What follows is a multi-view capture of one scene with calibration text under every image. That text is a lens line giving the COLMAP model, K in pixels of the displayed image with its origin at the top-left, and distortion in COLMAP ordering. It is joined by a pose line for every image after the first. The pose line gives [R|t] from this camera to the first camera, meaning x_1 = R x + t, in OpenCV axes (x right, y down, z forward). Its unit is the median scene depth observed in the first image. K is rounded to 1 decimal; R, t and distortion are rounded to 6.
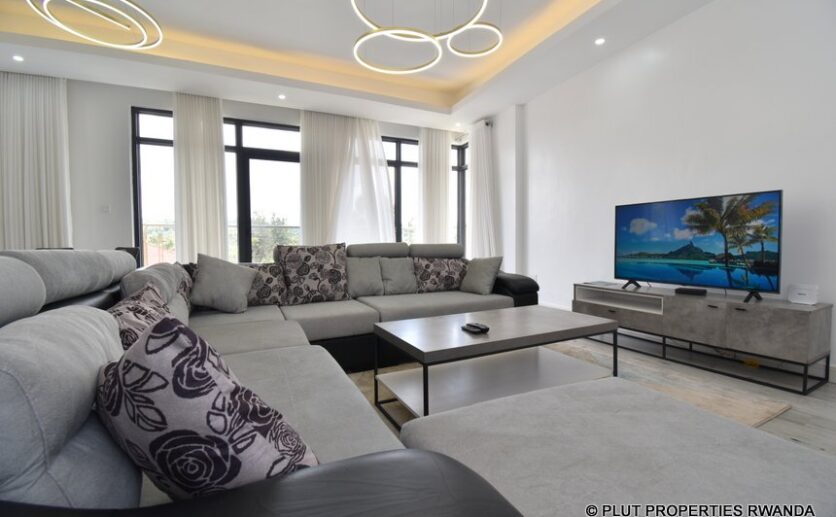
lens RADIAL K [[368.9, 0, 422.7], [0, 368.9, 262.4], [0, 0, 1]] dist [-0.000768, -0.005578]
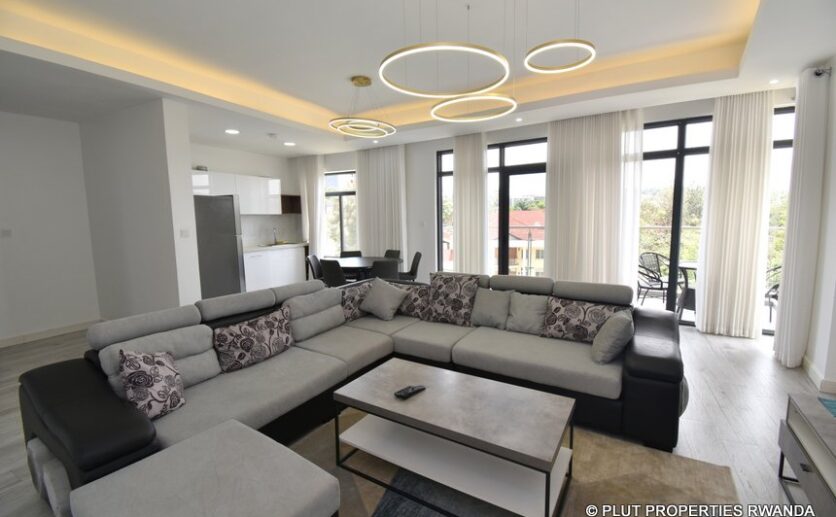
lens RADIAL K [[368.9, 0, 419.5], [0, 368.9, 253.7], [0, 0, 1]] dist [-0.000768, -0.005578]
pose [[0.511554, 0.088401, -0.854692, 0.596222], [-0.032029, 0.995964, 0.083843, -0.189124], [0.858654, -0.015515, 0.512321, 0.252719]]
